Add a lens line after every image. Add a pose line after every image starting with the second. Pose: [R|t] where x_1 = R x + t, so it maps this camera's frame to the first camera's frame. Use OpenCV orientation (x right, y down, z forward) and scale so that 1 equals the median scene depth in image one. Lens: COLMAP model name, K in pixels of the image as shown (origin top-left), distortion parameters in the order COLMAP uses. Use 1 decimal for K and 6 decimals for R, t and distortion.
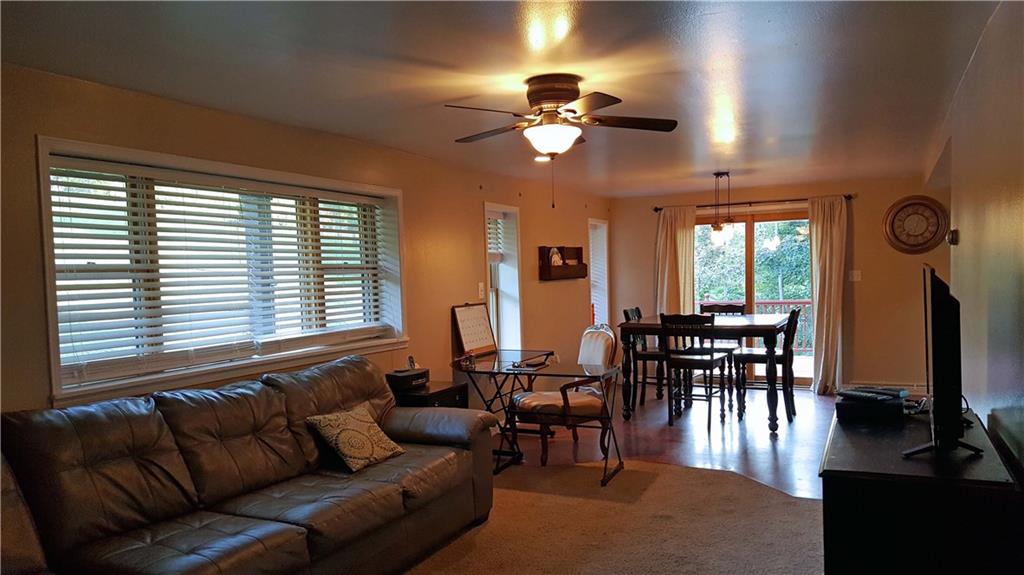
lens RADIAL K [[815.8, 0, 483.7], [0, 815.8, 314.9], [0, 0, 1]] dist [0.126374, -0.131867]
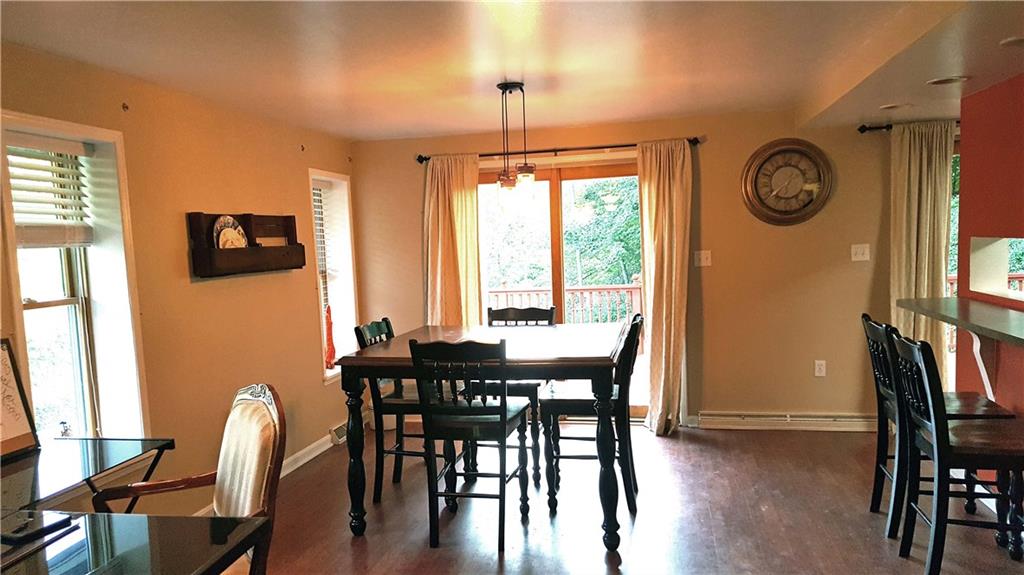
lens RADIAL K [[755.6, 0, 512.5], [0, 755.6, 315.1], [0, 0, 1]] dist [0.122386, -0.184592]
pose [[0.964380, -0.037398, 0.261863, 0.135668], [0.027245, 0.998734, 0.042294, -0.032604], [-0.263113, -0.033653, 0.964178, 0.455140]]
